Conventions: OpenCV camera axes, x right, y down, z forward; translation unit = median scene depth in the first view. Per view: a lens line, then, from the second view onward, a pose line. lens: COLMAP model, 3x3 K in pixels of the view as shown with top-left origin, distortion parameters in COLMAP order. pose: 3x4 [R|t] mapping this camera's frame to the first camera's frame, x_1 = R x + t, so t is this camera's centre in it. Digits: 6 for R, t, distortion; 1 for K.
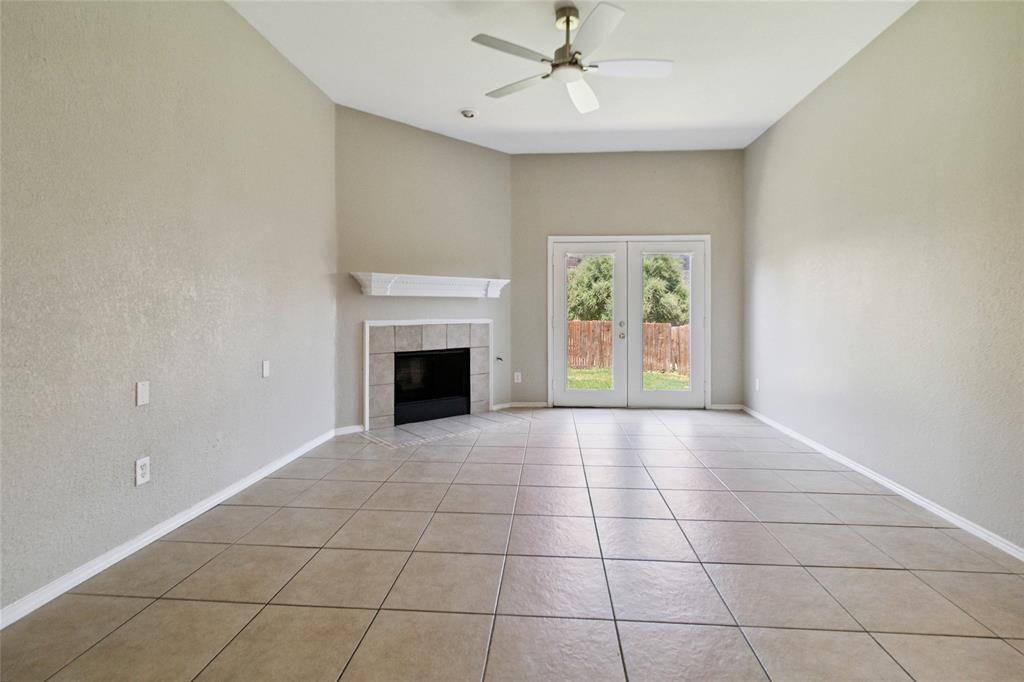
lens RADIAL K [[478.9, 0, 526.2], [0, 478.9, 308.4], [0, 0, 1]] dist [-0.001932, 0.001560]
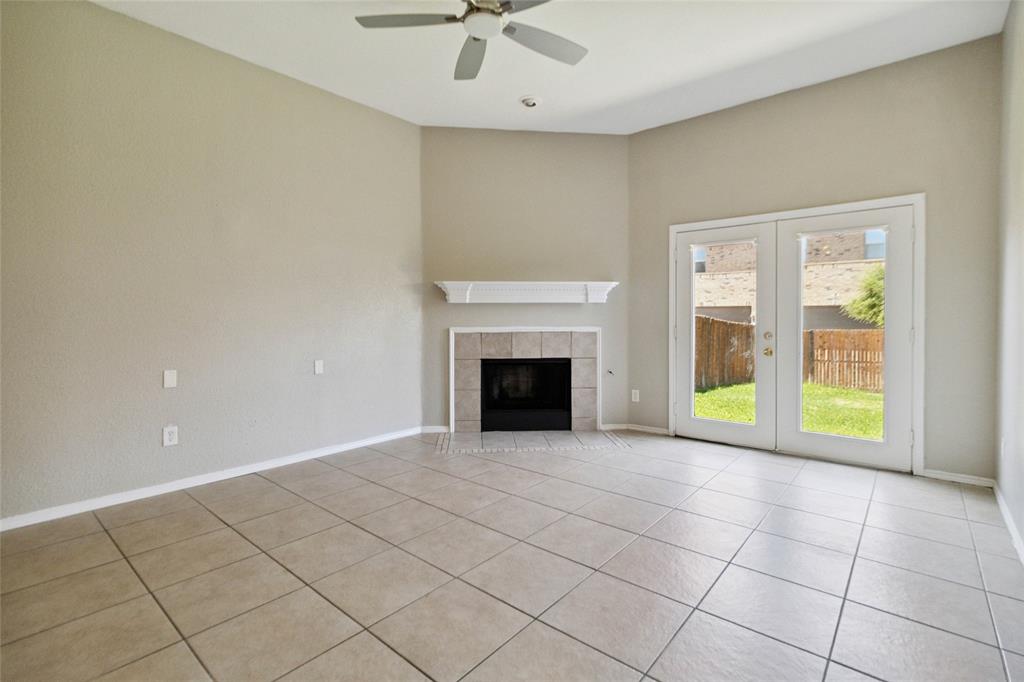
lens RADIAL K [[478.9, 0, 520.5], [0, 478.9, 319.4], [0, 0, 1]] dist [-0.001932, 0.001560]
pose [[0.810660, 0.000575, -0.585517, 0.340134], [0.004543, 0.999963, 0.007273, 0.001285], [0.585500, -0.008556, 0.810628, 0.206050]]
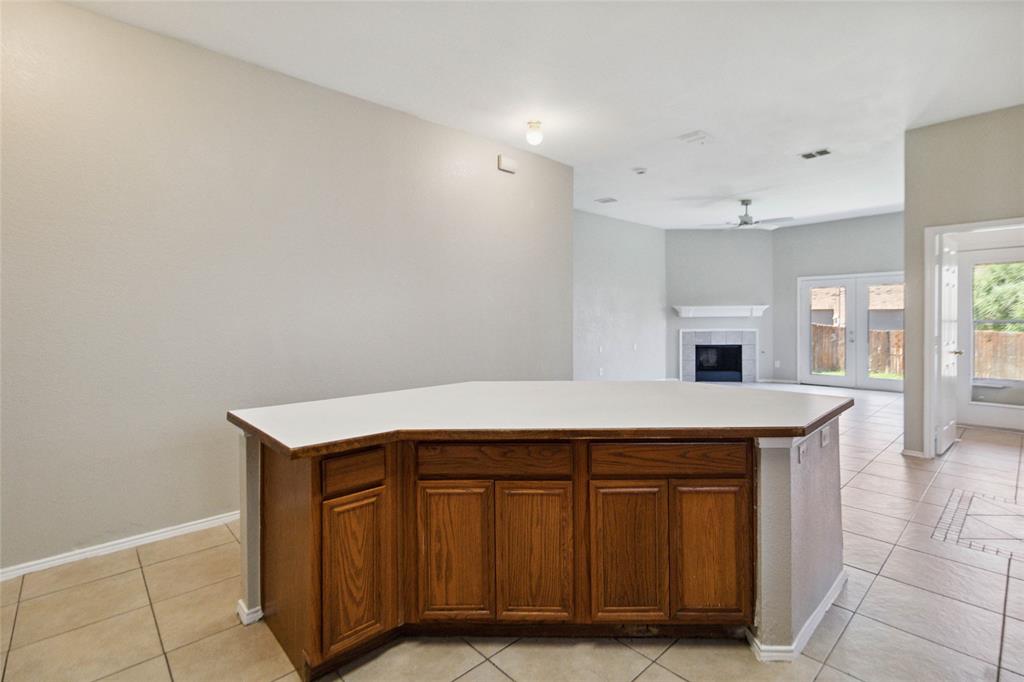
lens RADIAL K [[478.9, 0, 518.4], [0, 478.9, 323.4], [0, 0, 1]] dist [-0.001932, 0.001560]
pose [[0.729156, -0.001436, -0.684346, 0.491536], [0.010602, 0.999901, 0.009198, -0.021650], [0.684265, -0.013962, 0.729100, -0.852317]]
